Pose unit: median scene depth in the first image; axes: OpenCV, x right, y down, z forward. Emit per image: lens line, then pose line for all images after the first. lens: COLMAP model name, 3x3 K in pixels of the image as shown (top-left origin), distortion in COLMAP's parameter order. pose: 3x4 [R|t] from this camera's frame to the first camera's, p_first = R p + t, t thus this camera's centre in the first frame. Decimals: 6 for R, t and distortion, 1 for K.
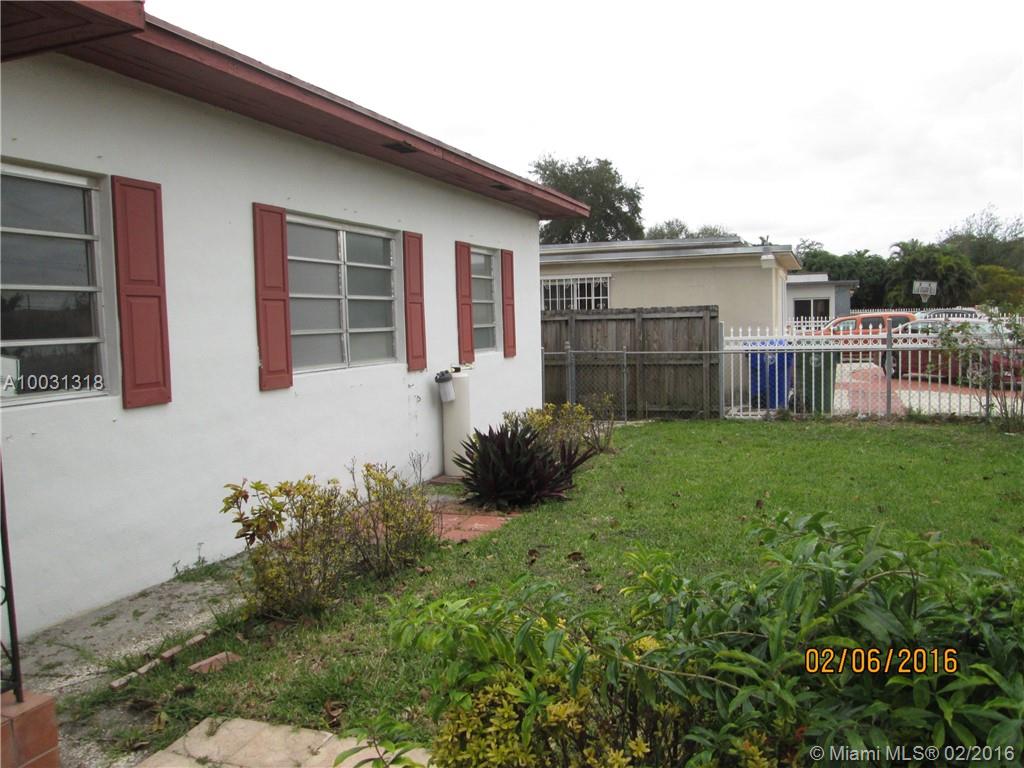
lens RADIAL K [[851.8, 0, 511.5], [0, 851.8, 388.5], [0, 0, 1]] dist [-0.058486, 0.020711]
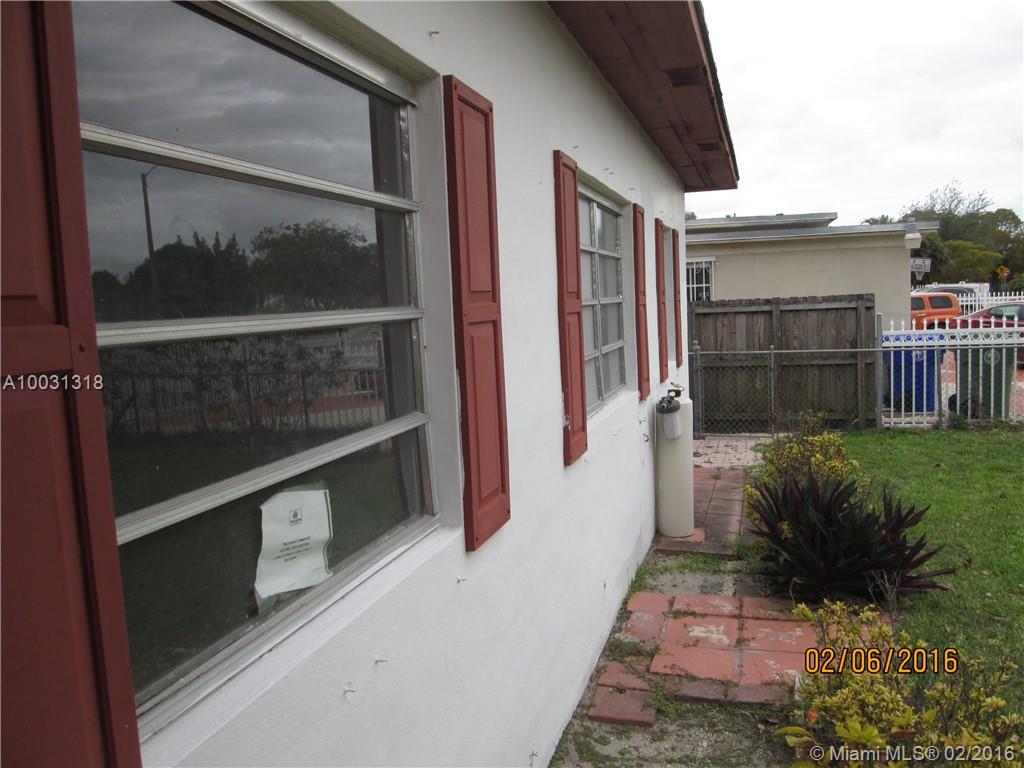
lens RADIAL K [[851.8, 0, 513.2], [0, 851.8, 381.2], [0, 0, 1]] dist [-0.058486, 0.020711]
pose [[0.996404, -0.027375, 0.080182, -0.240469], [0.026355, 0.999558, 0.013761, -0.042375], [-0.080523, -0.011598, 0.996685, 0.255718]]
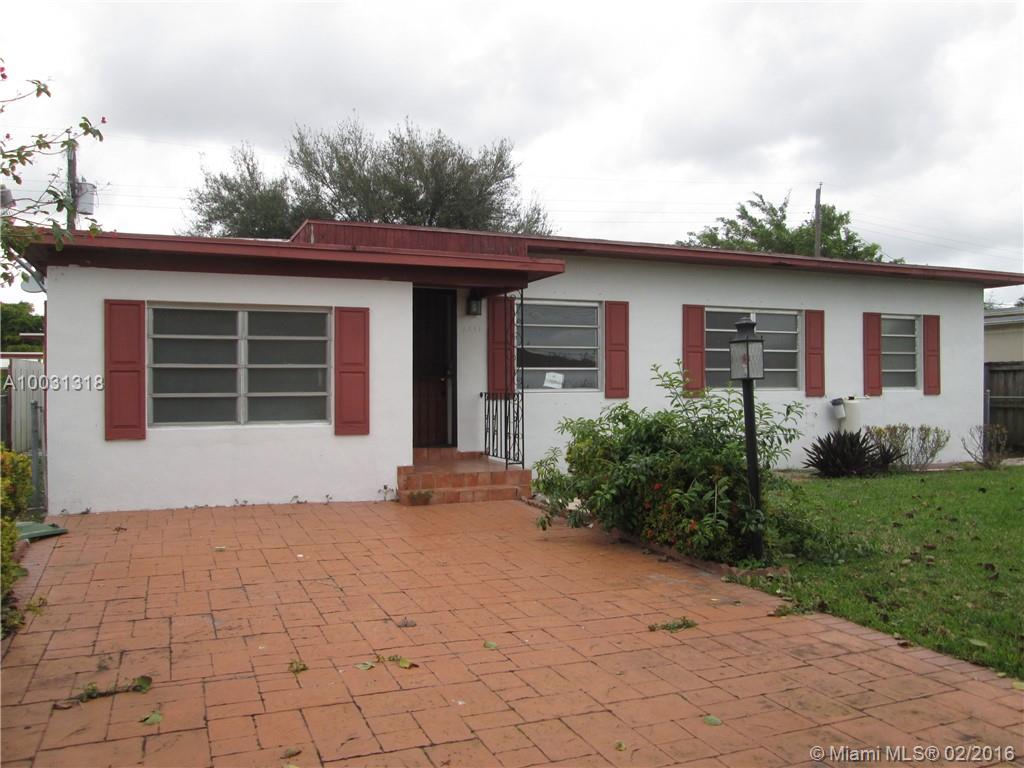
lens RADIAL K [[851.8, 0, 514.8], [0, 851.8, 382.8], [0, 0, 1]] dist [-0.058486, 0.020711]
pose [[0.694885, 0.020514, -0.718829, 0.552047], [-0.070279, 0.996745, -0.039493, 0.047875], [0.715679, 0.077962, 0.694065, -0.432202]]
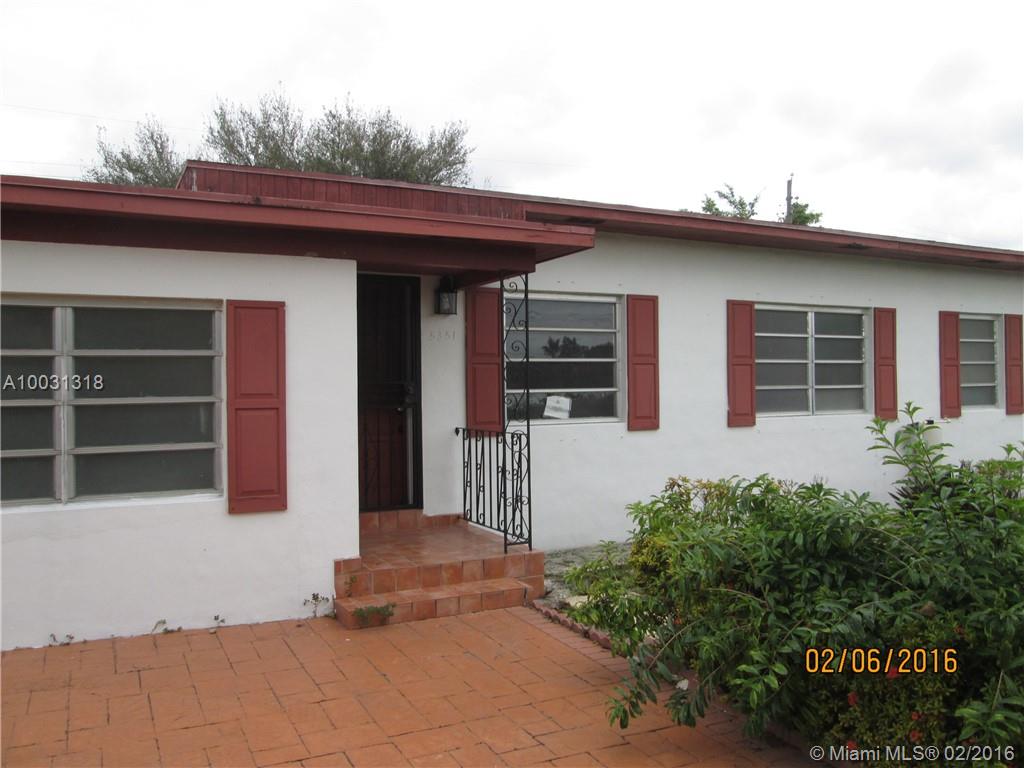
lens RADIAL K [[851.8, 0, 509.3], [0, 851.8, 382.6], [0, 0, 1]] dist [-0.058486, 0.020711]
pose [[0.739950, 0.010926, -0.672573, 0.261026], [-0.058903, 0.997080, -0.048607, 0.012697], [0.670078, 0.075583, 0.738433, -0.219437]]
